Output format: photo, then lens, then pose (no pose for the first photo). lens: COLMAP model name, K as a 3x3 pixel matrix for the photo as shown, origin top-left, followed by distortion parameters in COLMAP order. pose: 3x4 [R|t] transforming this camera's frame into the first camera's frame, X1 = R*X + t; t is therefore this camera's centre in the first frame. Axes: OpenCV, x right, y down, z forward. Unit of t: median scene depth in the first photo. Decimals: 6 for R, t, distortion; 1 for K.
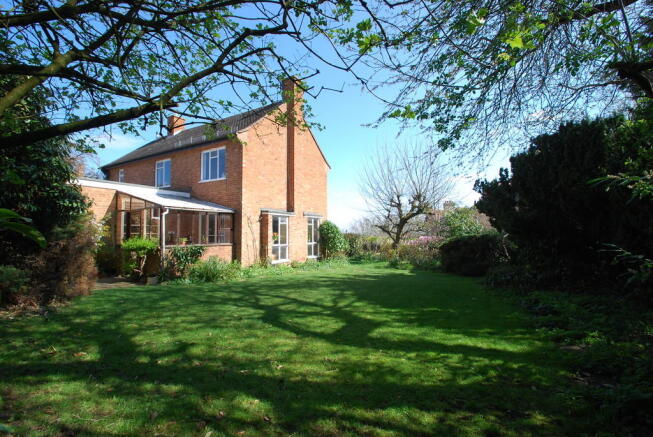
lens RADIAL K [[283.6, 0, 326.5], [0, 283.6, 218.5], [0, 0, 1]] dist [-0.013837, -0.000344]
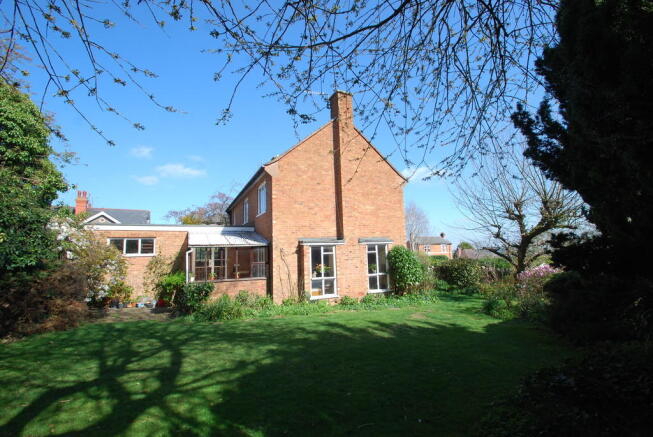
lens RADIAL K [[283.6, 0, 326.5], [0, 283.6, 218.5], [0, 0, 1]] dist [-0.013837, -0.000344]
pose [[0.847121, -0.090678, -0.523607, 0.322377], [0.054179, 0.994937, -0.084650, -0.016830], [0.528631, 0.043340, 0.847744, 0.235643]]
